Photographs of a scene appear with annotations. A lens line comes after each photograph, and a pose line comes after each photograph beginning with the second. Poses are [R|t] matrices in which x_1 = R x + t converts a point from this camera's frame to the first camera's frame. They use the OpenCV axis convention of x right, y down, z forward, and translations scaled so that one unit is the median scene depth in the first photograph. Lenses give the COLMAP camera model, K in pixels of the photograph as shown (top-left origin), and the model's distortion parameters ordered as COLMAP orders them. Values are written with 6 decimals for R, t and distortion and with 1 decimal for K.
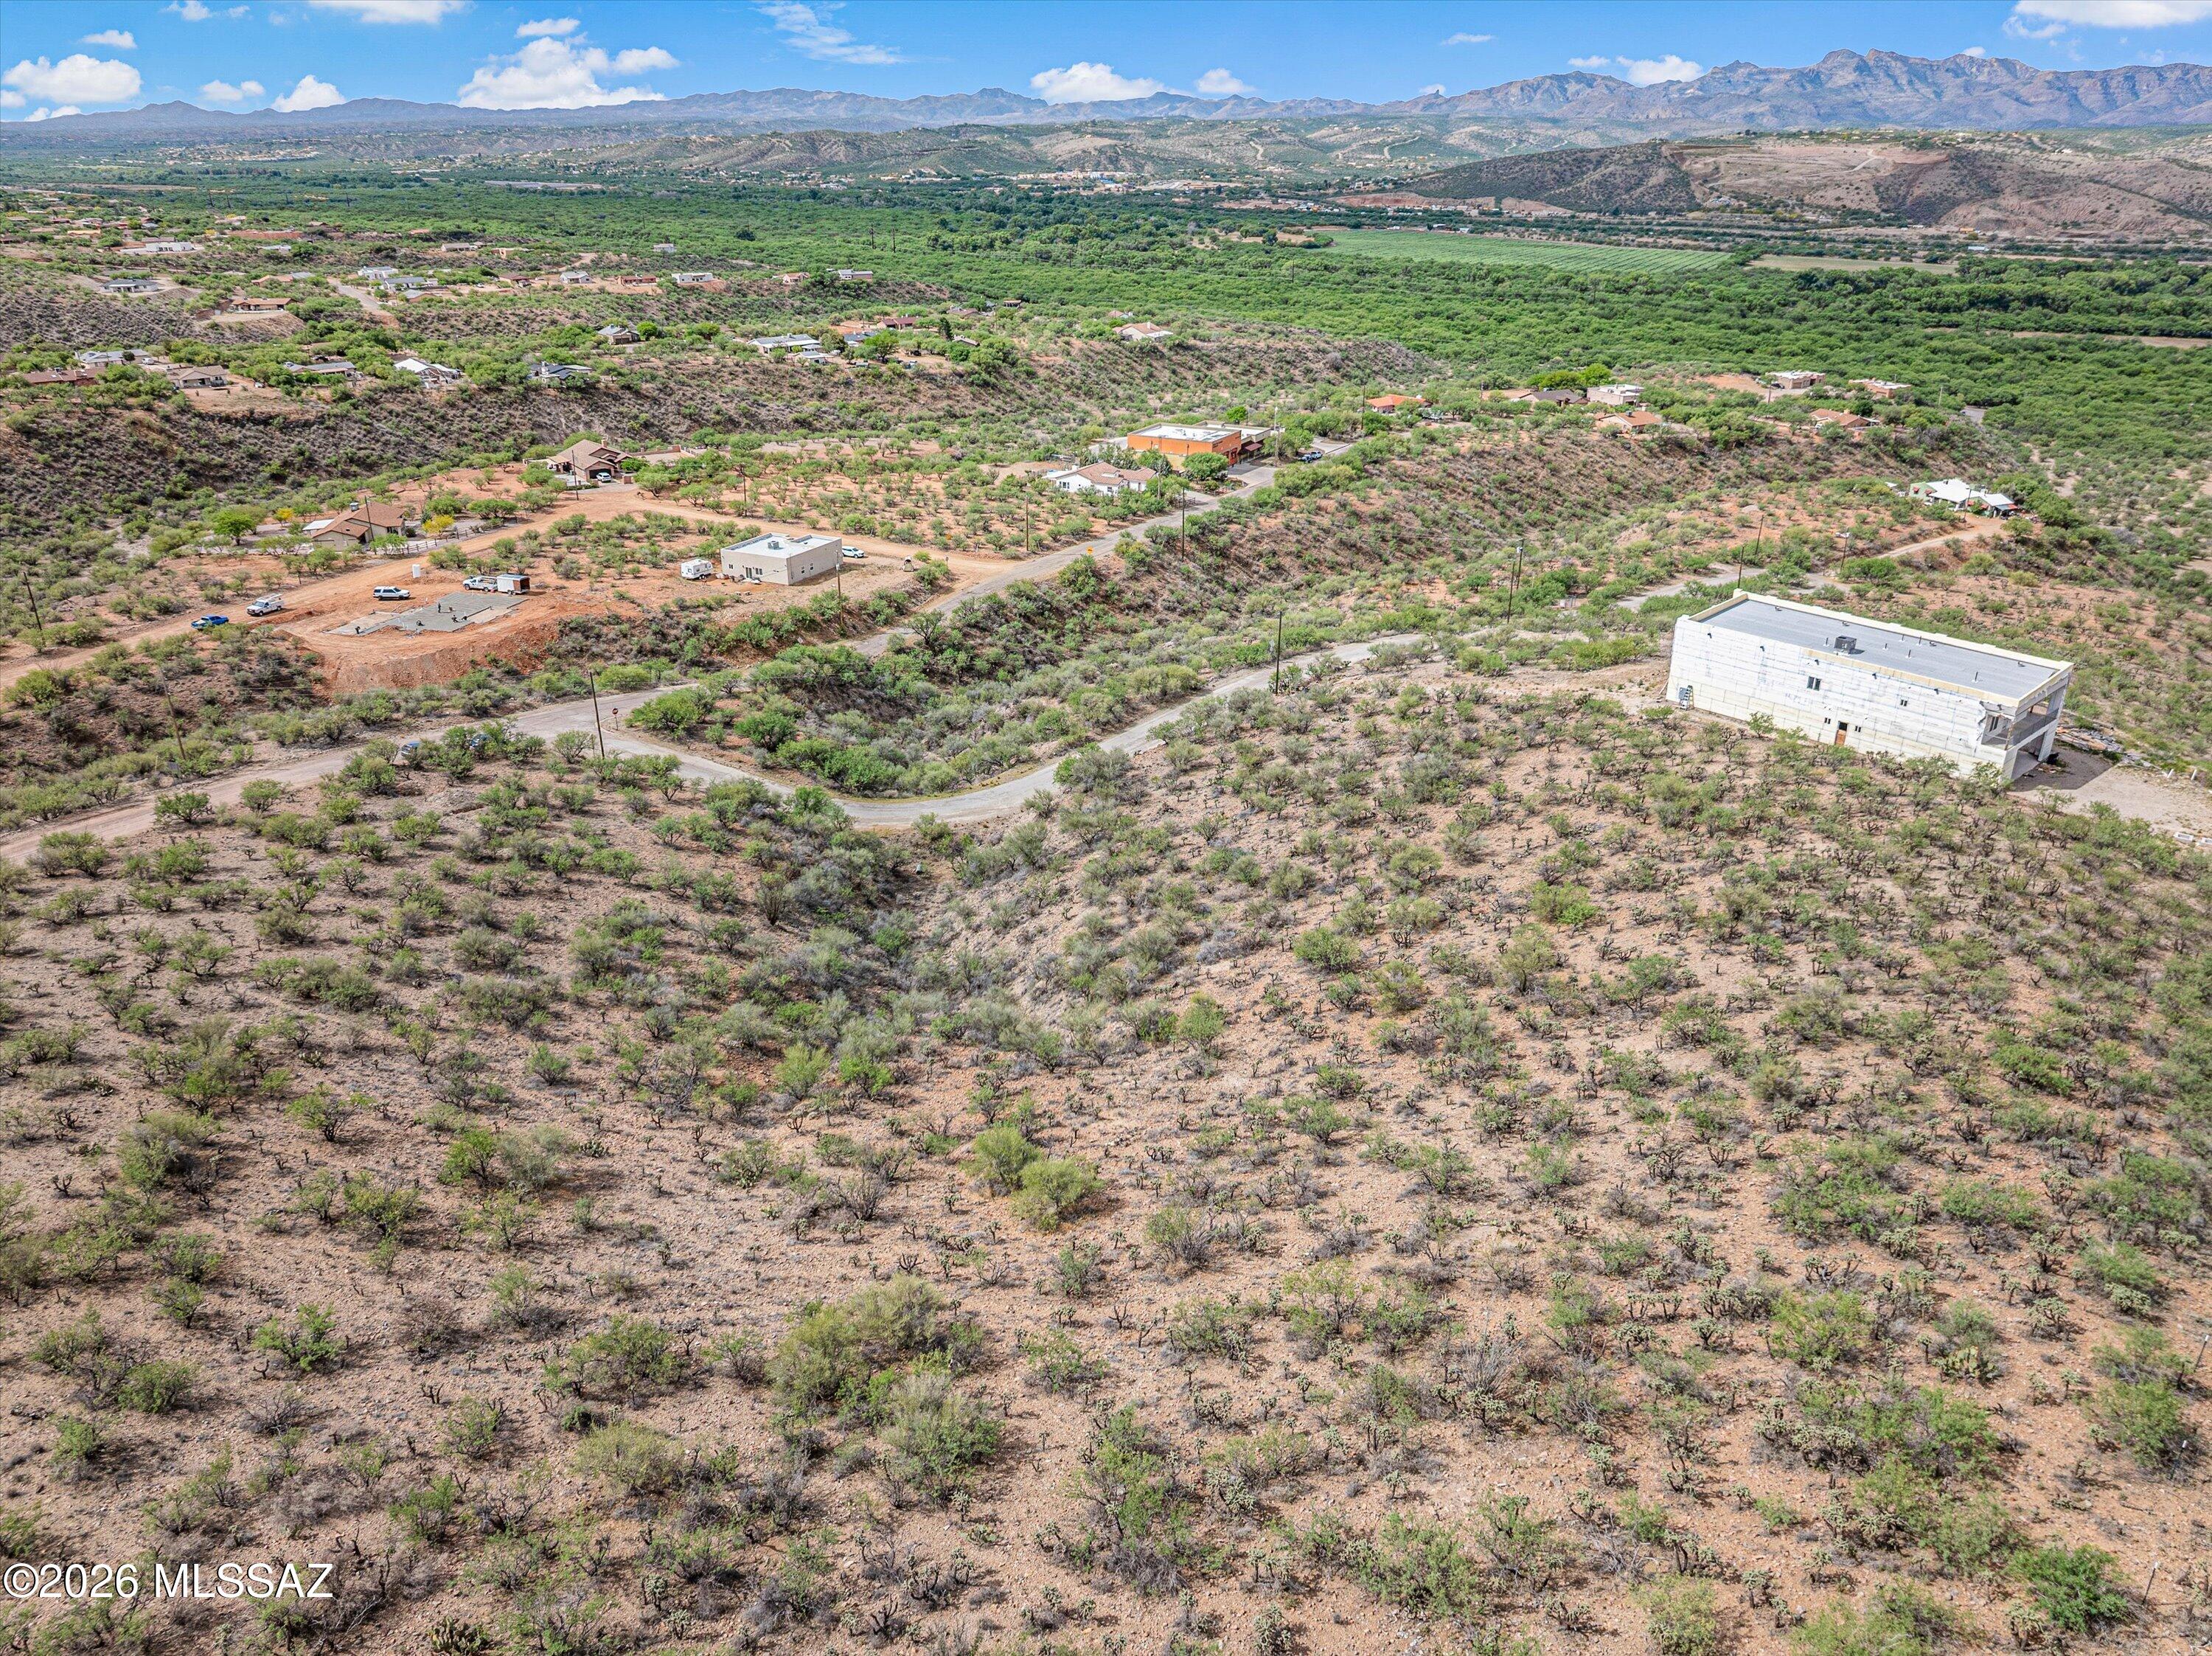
lens RADIAL K [[1553.0, 0, 1117.6], [0, 1553.0, 824.4], [0, 0, 1]] dist [-0.050625, 0.027662]
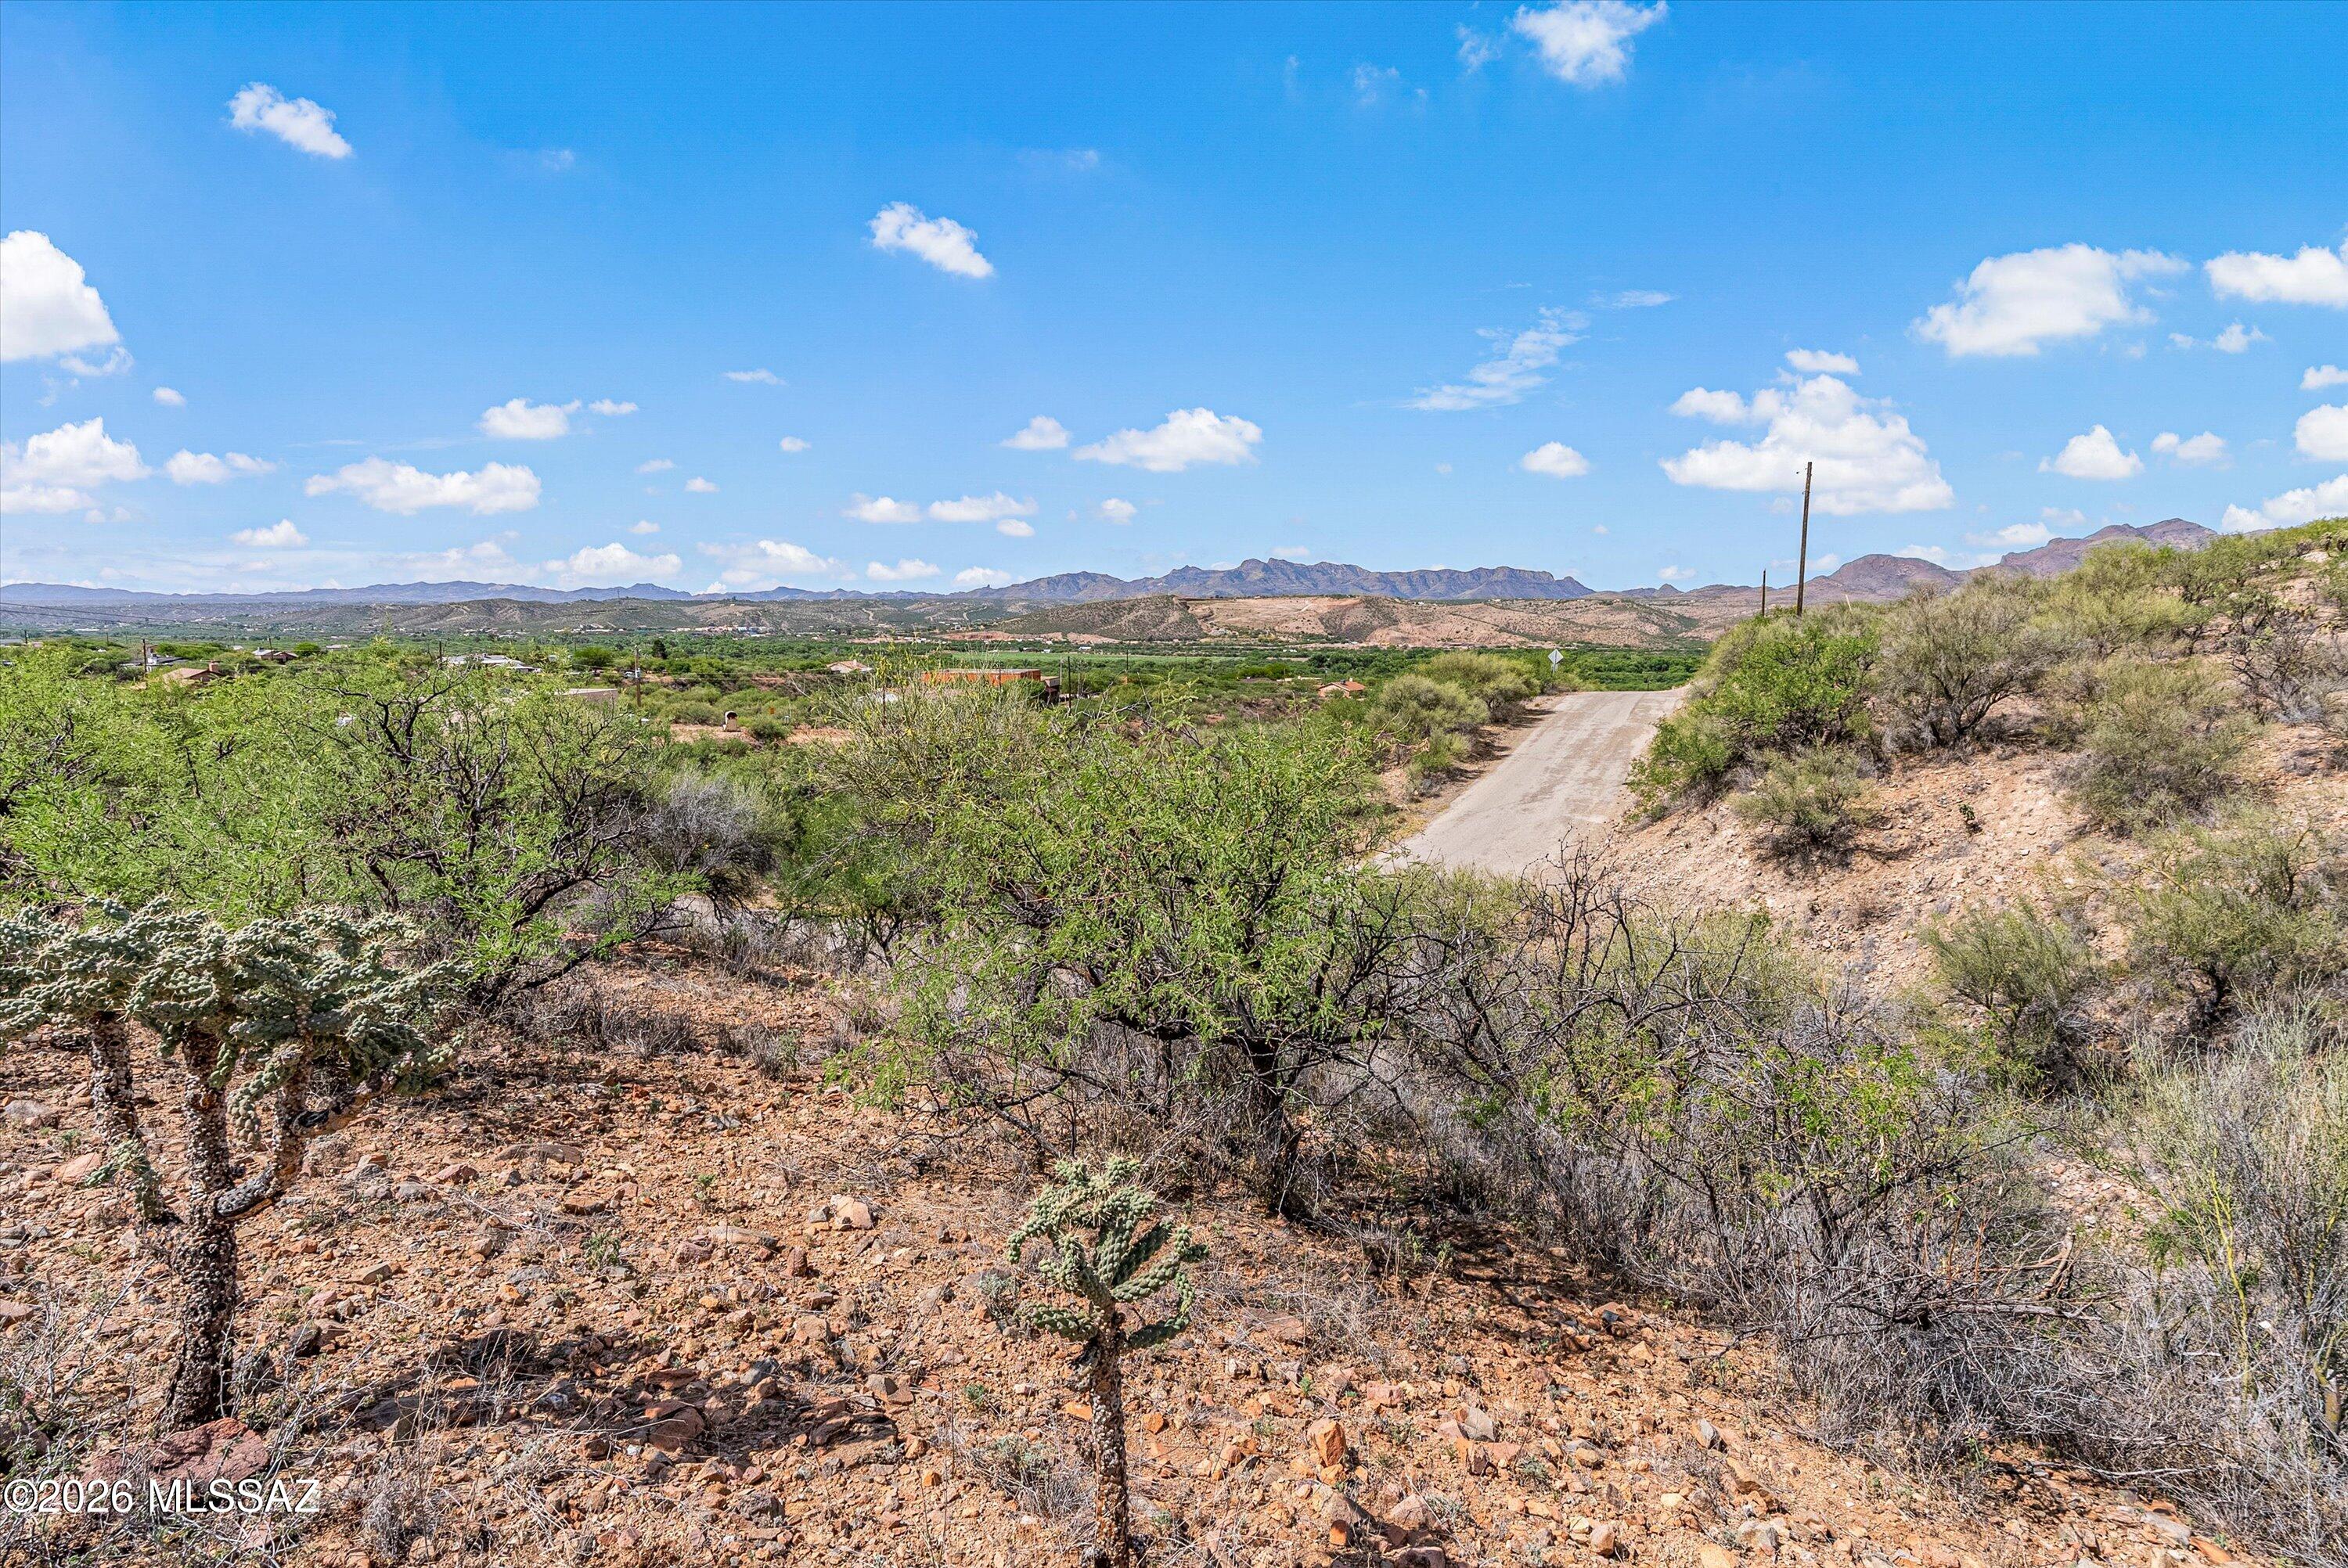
lens RADIAL K [[1192.8, 0, 1169.7], [0, 1192.8, 773.2], [0, 0, 1]] dist [-0.001484, 0.000748]
pose [[0.943501, -0.045683, 0.328206, -0.076284], [0.138435, 0.954219, -0.265146, 0.007566], [-0.301068, 0.295601, 0.906630, 0.297292]]
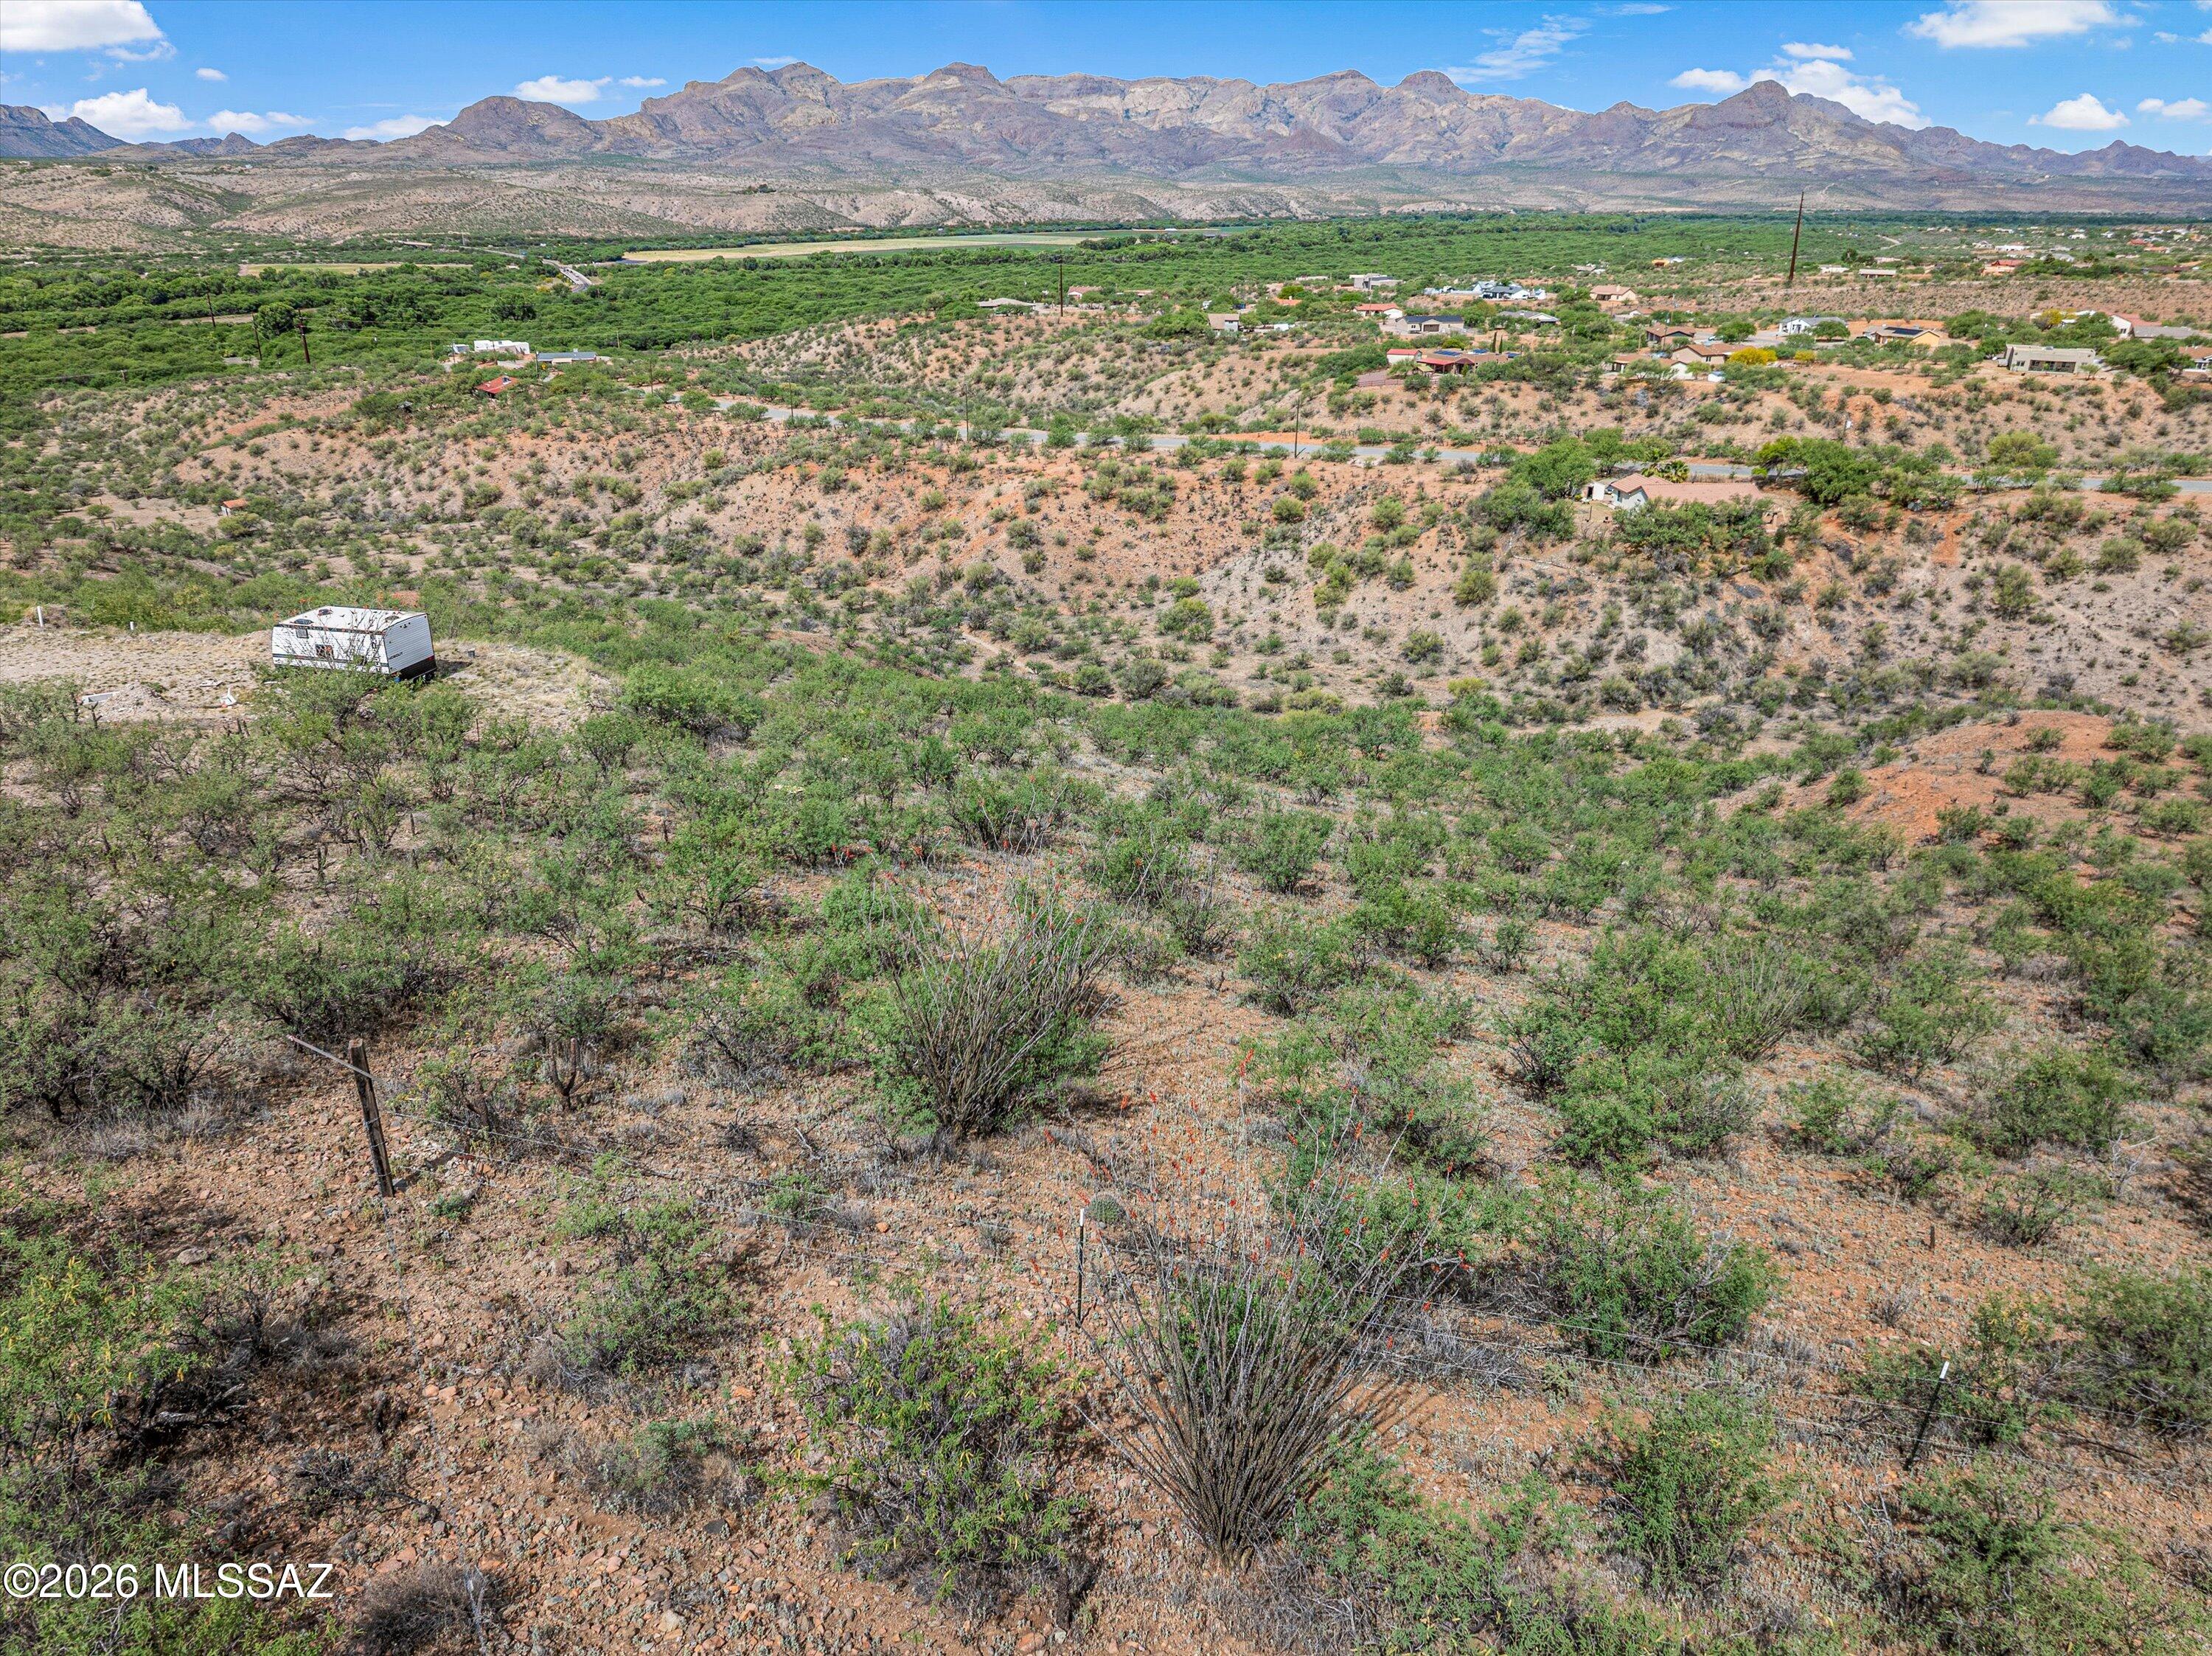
lens RADIAL K [[1562.0, 0, 1108.8], [0, 1562.0, 823.9], [0, 0, 1]] dist [-0.051835, 0.025540]
pose [[0.359710, -0.361507, 0.860187, 0.112233], [0.381915, 0.898176, 0.217764, 0.016680], [-0.851322, 0.250186, 0.461148, 0.145864]]
